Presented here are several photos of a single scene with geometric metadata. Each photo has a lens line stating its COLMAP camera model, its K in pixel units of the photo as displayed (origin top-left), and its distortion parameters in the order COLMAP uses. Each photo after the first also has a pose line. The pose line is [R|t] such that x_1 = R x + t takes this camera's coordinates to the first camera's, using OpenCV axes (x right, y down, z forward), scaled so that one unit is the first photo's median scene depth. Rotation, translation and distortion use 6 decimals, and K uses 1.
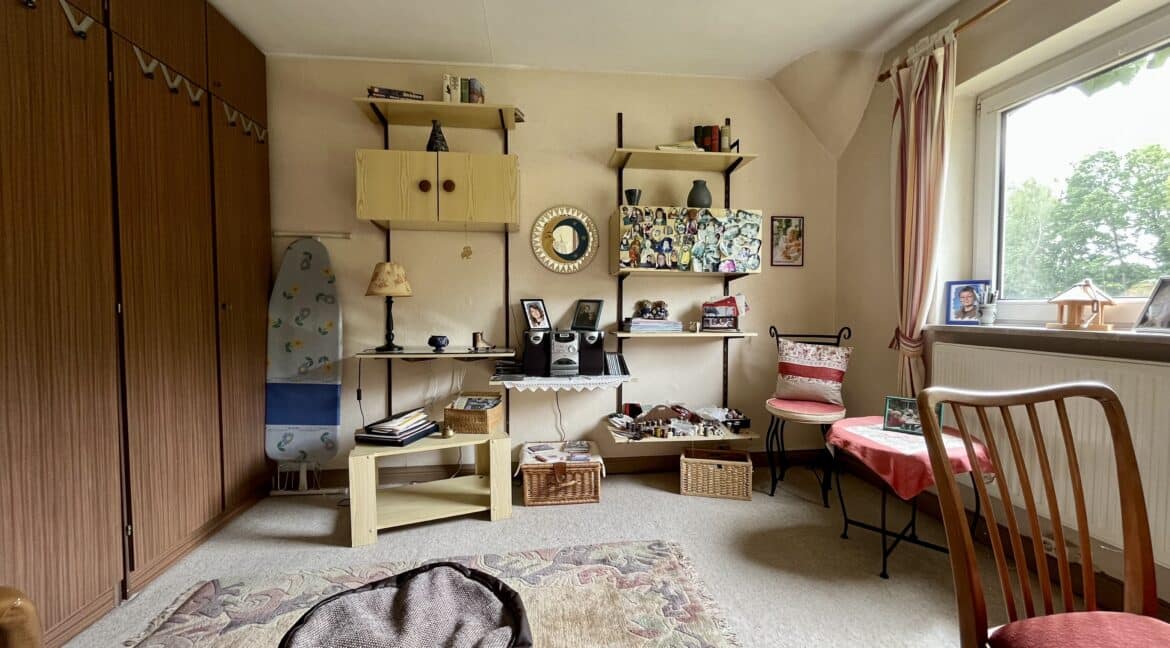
lens RADIAL K [[469.6, 0, 585.0], [0, 469.6, 324.0], [0, 0, 1]] dist [-0.003172, 0.000271]
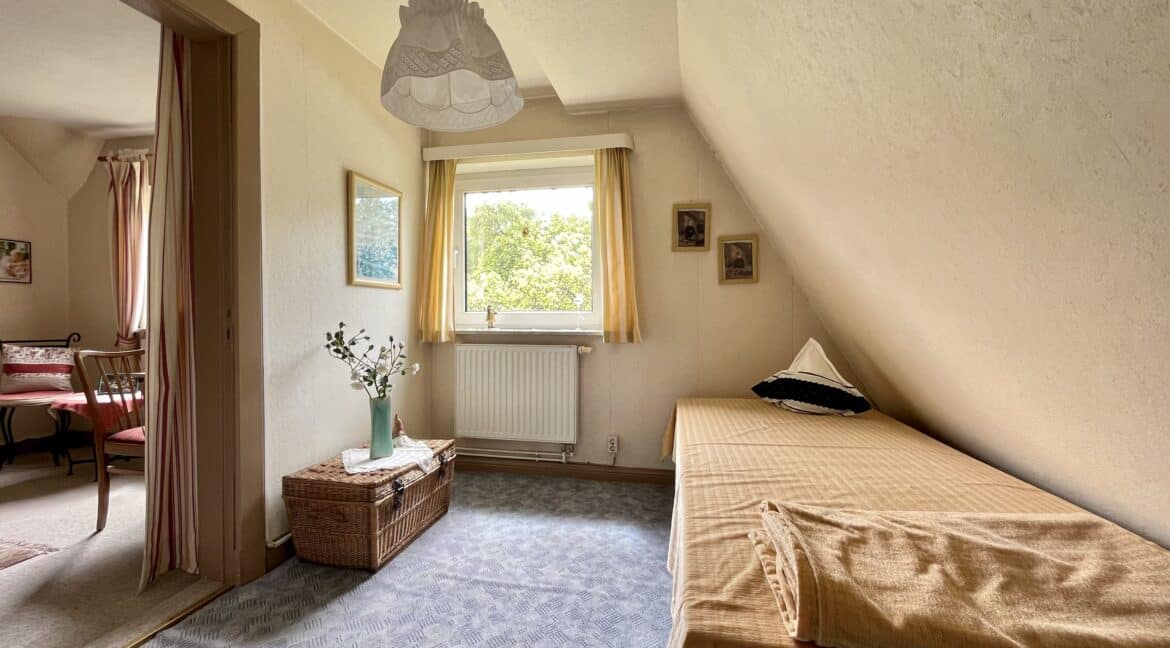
lens RADIAL K [[469.6, 0, 585.0], [0, 469.6, 324.0], [0, 0, 1]] dist [-0.003172, 0.000271]
pose [[0.299491, -0.012137, 0.954022, -0.287011], [0.034946, 0.999388, 0.001744, 0.029995], [-0.953459, 0.032817, 0.299732, -0.800837]]
